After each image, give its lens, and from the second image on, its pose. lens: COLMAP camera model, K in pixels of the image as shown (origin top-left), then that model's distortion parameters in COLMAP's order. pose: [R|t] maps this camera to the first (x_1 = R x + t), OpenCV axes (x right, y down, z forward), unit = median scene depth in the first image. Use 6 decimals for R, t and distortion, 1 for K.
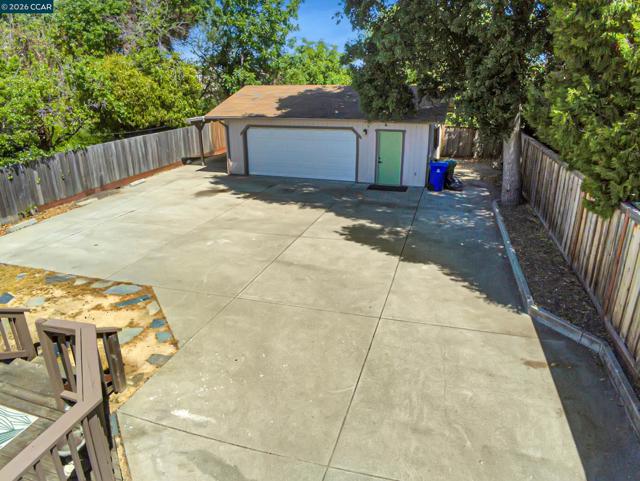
lens RADIAL K [[427.8, 0, 320.0], [0, 427.8, 240.5], [0, 0, 1]] dist [-0.065260, -0.000458]
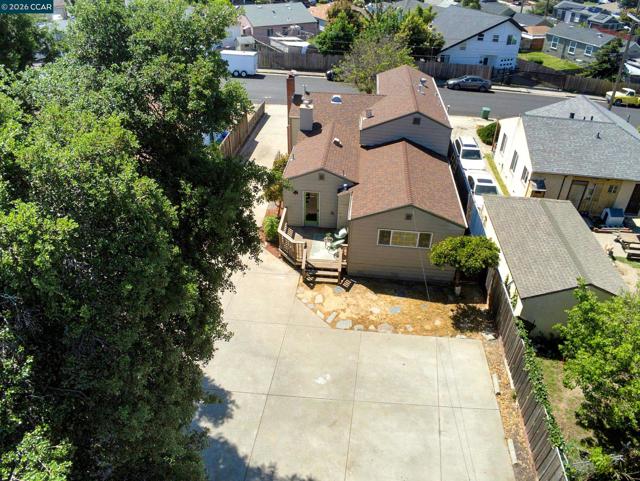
lens RADIAL K [[427.8, 0, 320.0], [0, 427.8, 240.5], [0, 0, 1]] dist [-0.065260, -0.000458]
pose [[-0.984969, 0.075011, -0.155594, -0.025590], [-0.084298, 0.577481, 0.812041, -0.792787], [0.150764, 0.812951, -0.562477, 0.804154]]
